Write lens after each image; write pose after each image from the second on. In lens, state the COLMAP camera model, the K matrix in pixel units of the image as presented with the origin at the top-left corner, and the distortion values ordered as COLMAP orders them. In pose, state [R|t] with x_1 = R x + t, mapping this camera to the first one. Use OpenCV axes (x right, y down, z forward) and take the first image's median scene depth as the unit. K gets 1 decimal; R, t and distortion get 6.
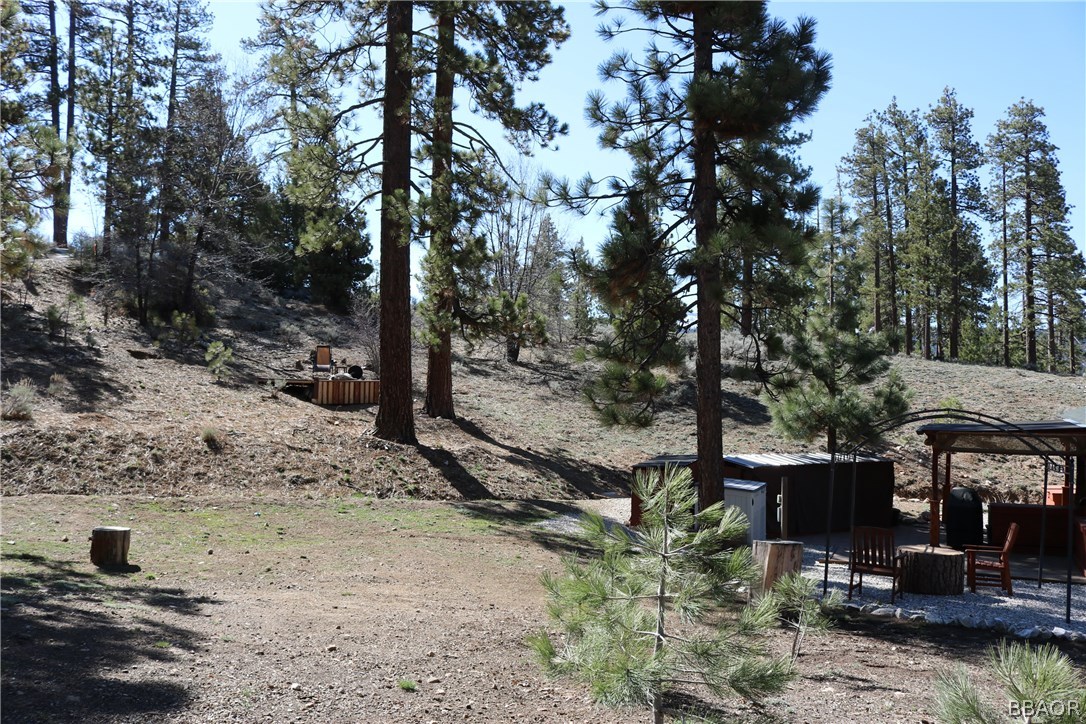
lens RADIAL K [[919.1, 0, 536.3], [0, 919.1, 352.0], [0, 0, 1]] dist [-0.157299, 0.142787]
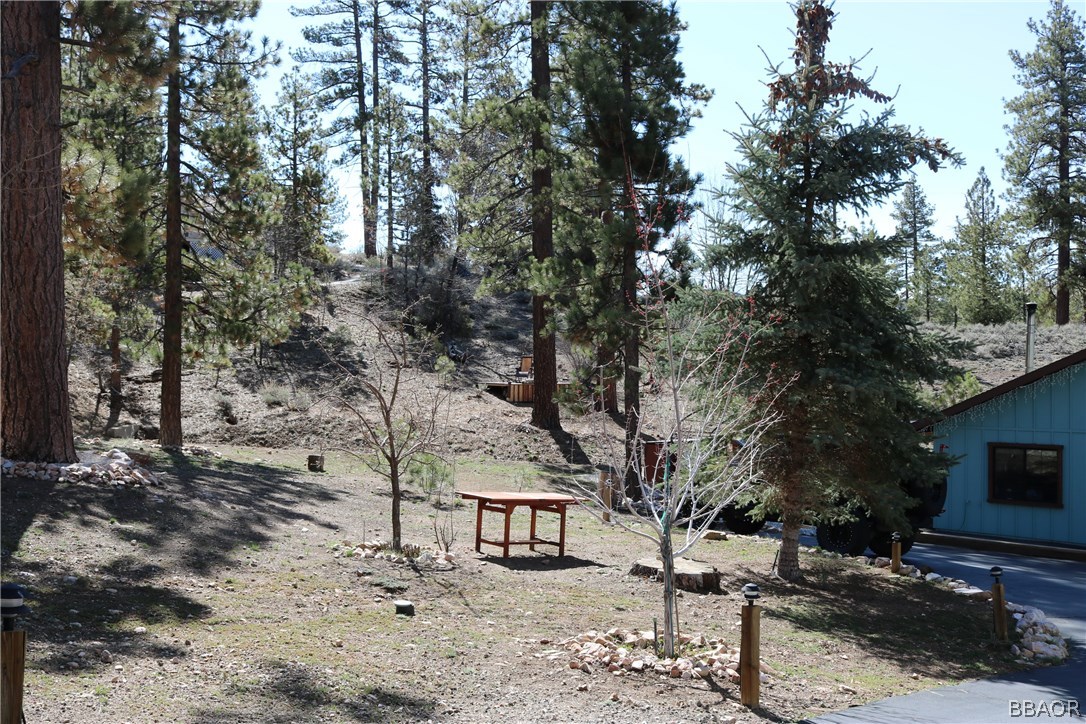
lens RADIAL K [[1159.4, 0, 530.0], [0, 1159.4, 359.1], [0, 0, 1]] dist [-0.074177, 0.000000]
pose [[0.924583, -0.010399, -0.380839, 0.174470], [0.018673, 0.999663, 0.018036, -0.014275], [0.380523, -0.023787, 0.924465, -0.229653]]
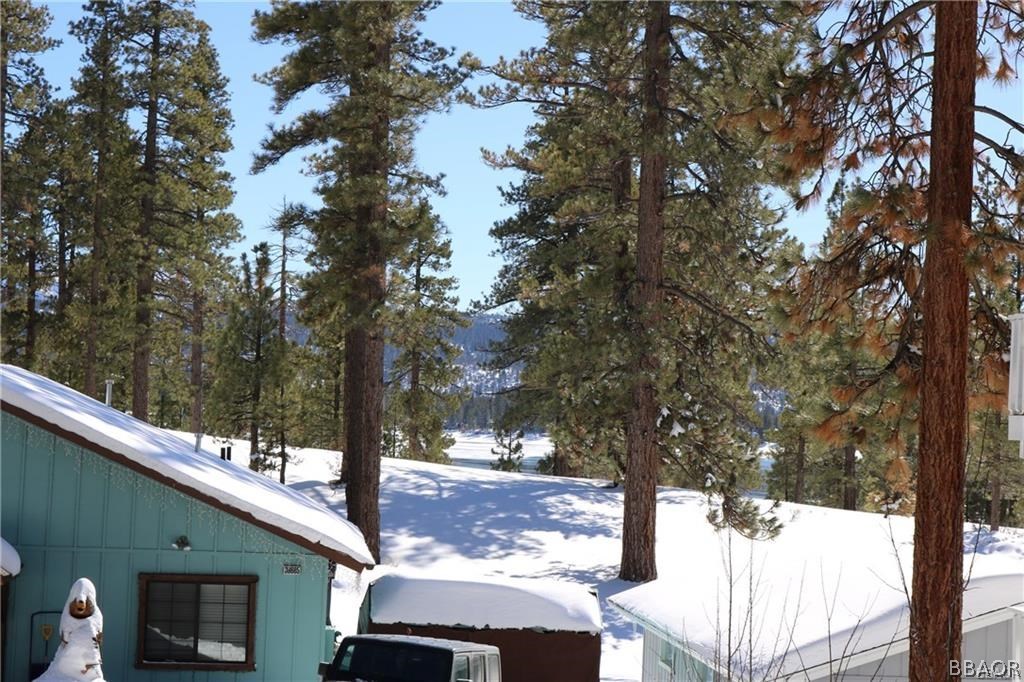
lens RADIAL K [[1990.8, 0, 509.2], [0, 1990.8, 336.5], [0, 0, 1]] dist [0.009191, 0.000000]
pose [[0.859087, 0.049249, 0.509454, 0.122749], [-0.050519, 0.998659, -0.011352, -0.027922], [-0.509330, -0.015985, 0.860423, -0.278681]]
